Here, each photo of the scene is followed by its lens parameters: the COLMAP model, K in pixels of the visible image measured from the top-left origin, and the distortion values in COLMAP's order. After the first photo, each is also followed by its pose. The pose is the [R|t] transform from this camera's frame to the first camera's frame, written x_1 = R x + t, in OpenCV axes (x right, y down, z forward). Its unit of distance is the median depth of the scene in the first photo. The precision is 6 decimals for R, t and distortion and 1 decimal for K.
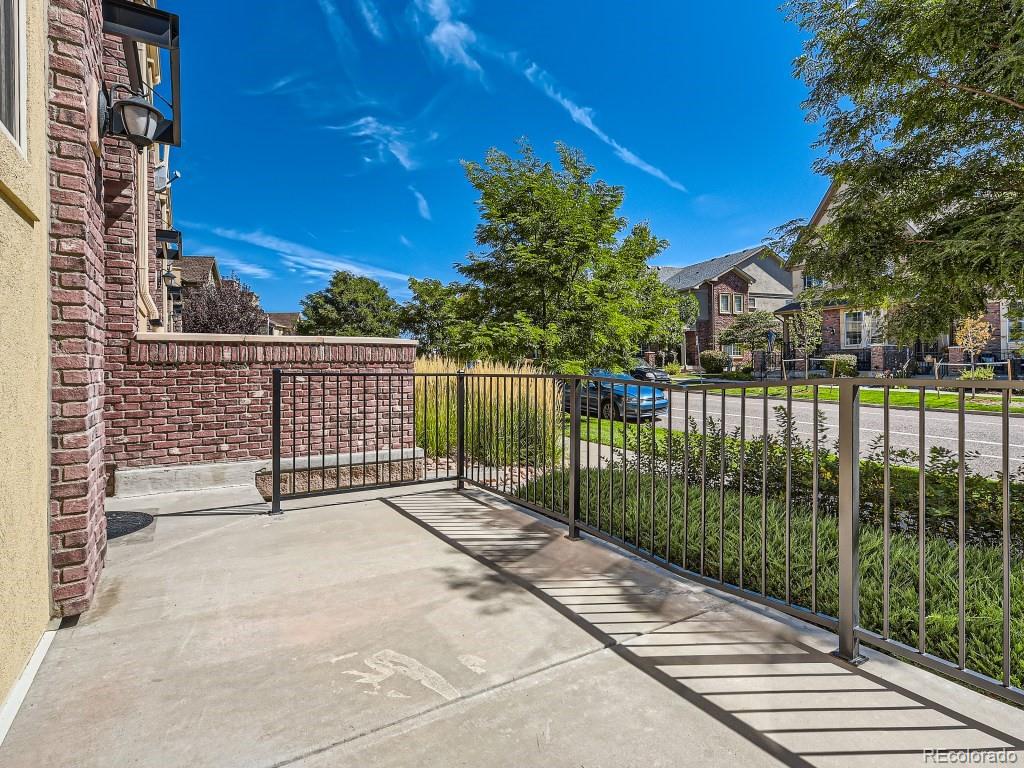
lens RADIAL K [[633.7, 0, 509.3], [0, 633.7, 379.2], [0, 0, 1]] dist [-0.000828, -0.000234]
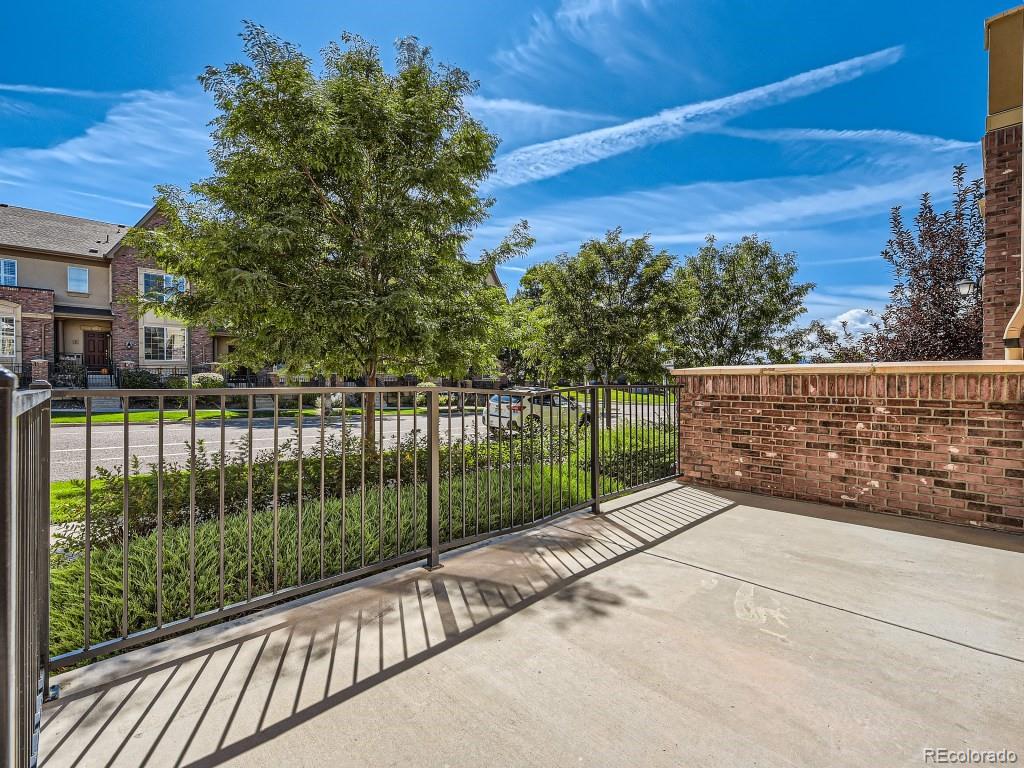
lens RADIAL K [[424.4, 0, 512.0], [0, 424.4, 384.0], [0, 0, 1]] dist [-0.000199, -0.000316]
pose [[-0.255155, 0.002321, 0.966897, -0.593784], [0.011864, 0.999929, 0.000731, -0.039976], [-0.966827, 0.011657, -0.255164, 1.074429]]
